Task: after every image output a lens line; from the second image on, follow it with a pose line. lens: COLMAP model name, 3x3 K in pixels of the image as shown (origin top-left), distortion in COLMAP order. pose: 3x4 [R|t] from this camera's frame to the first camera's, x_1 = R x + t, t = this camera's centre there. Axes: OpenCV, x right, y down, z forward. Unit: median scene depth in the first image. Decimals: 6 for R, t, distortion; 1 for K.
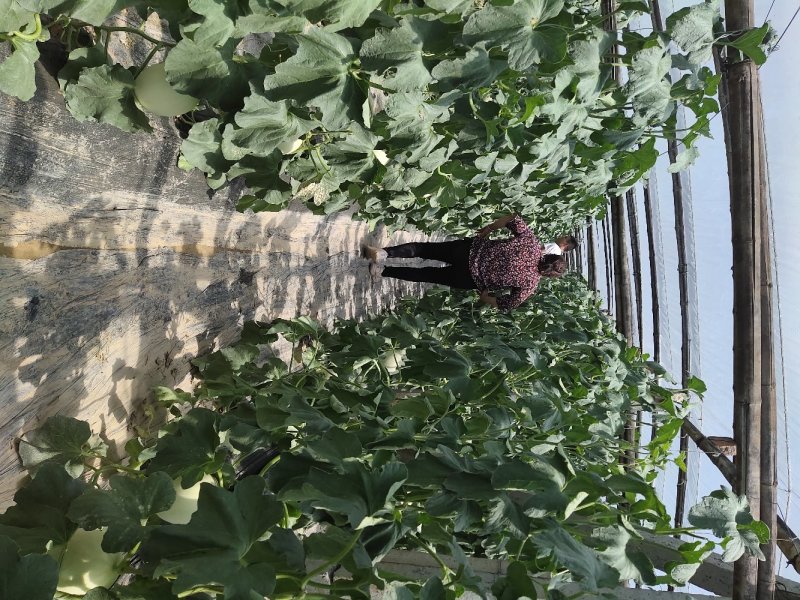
lens RADIAL K [[627.6, 0, 377.9], [0, 627.6, 299.3], [0, 0, 1]] dist [0.076993, -0.101699]
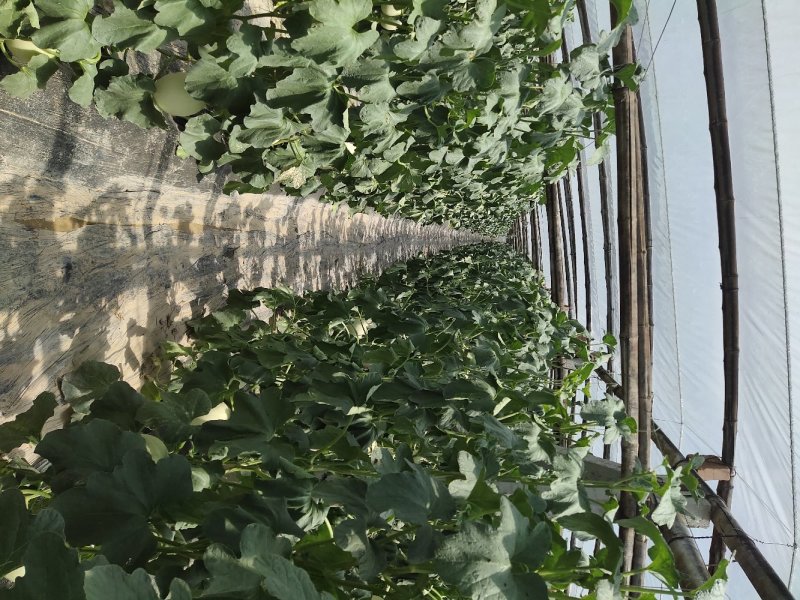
lens RADIAL K [[653.3, 0, 400.1], [0, 653.3, 283.3], [0, 0, 1]] dist [0.052825, -0.000805]
pose [[0.994070, -0.006736, 0.108531, -0.039051], [0.007297, 0.999962, -0.004766, 0.033945], [-0.108494, 0.005530, 0.994082, -0.240633]]
